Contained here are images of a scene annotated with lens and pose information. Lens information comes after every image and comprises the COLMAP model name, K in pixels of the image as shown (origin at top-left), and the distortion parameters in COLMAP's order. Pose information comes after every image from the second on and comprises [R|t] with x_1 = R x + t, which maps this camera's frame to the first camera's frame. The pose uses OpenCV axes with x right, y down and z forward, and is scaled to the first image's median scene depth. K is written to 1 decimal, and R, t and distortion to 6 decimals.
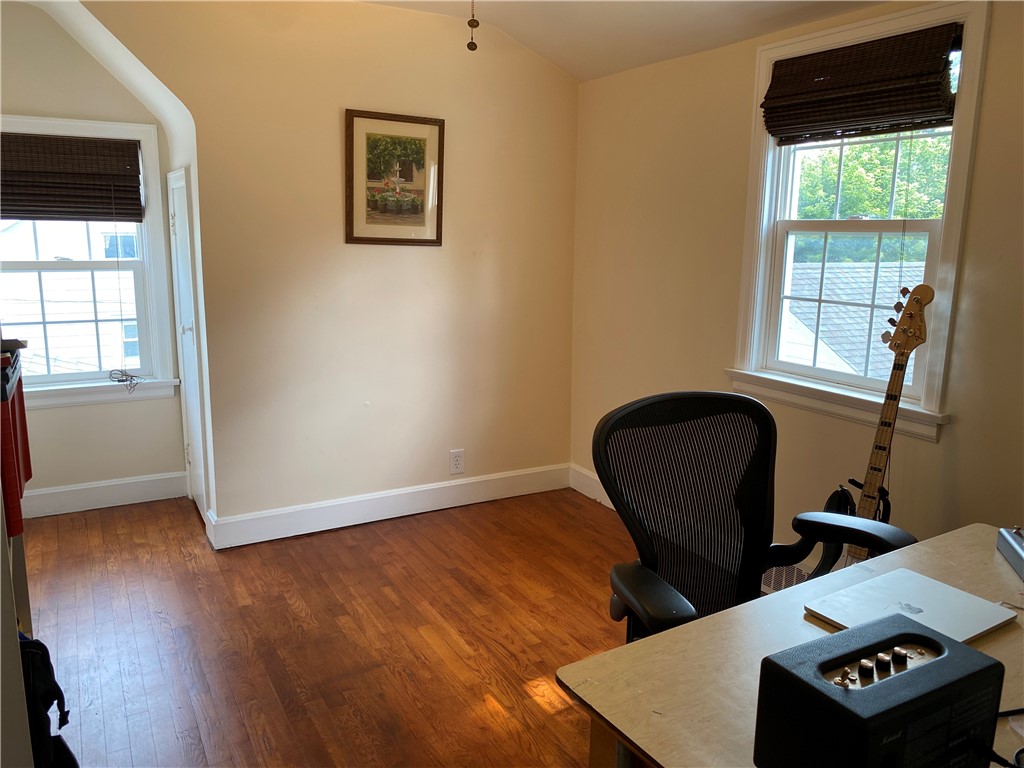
lens RADIAL K [[800.9, 0, 512.0], [0, 800.9, 384.0], [0, 0, 1]] dist [0.075830, -0.104617]
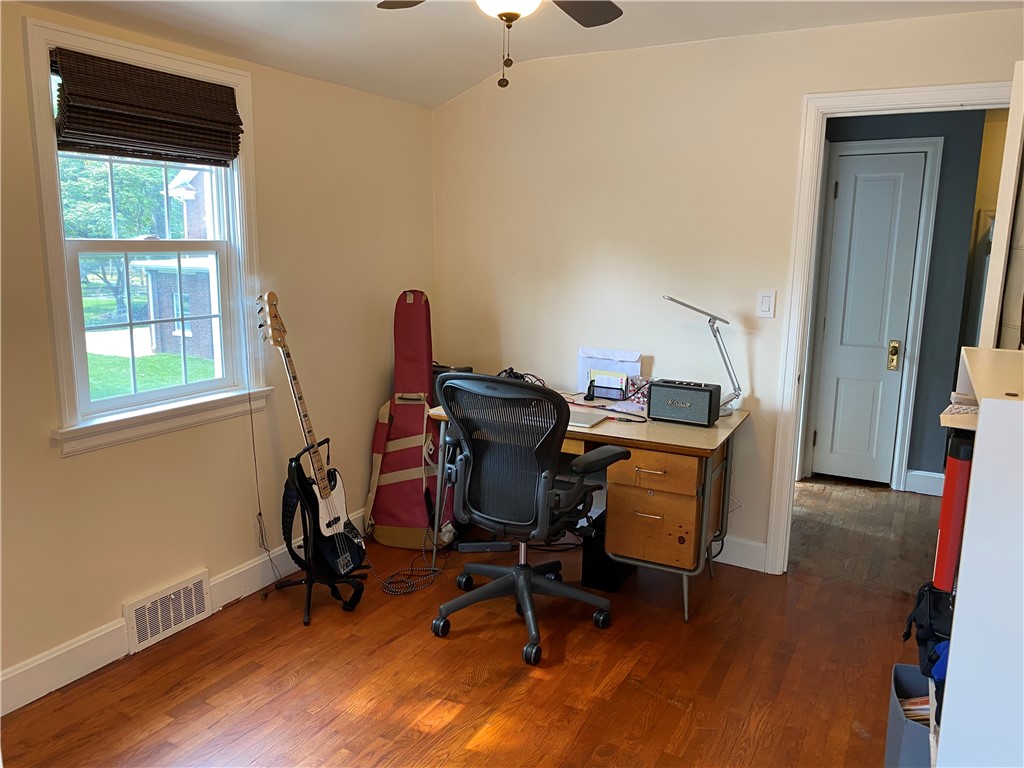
lens RADIAL K [[800.9, 0, 512.0], [0, 800.9, 384.0], [0, 0, 1]] dist [0.075830, -0.104617]
pose [[-0.544194, -0.163964, 0.822781, -0.732050], [0.140232, 0.949142, 0.281895, -0.268585], [-0.827156, 0.268786, -0.493525, 1.239999]]
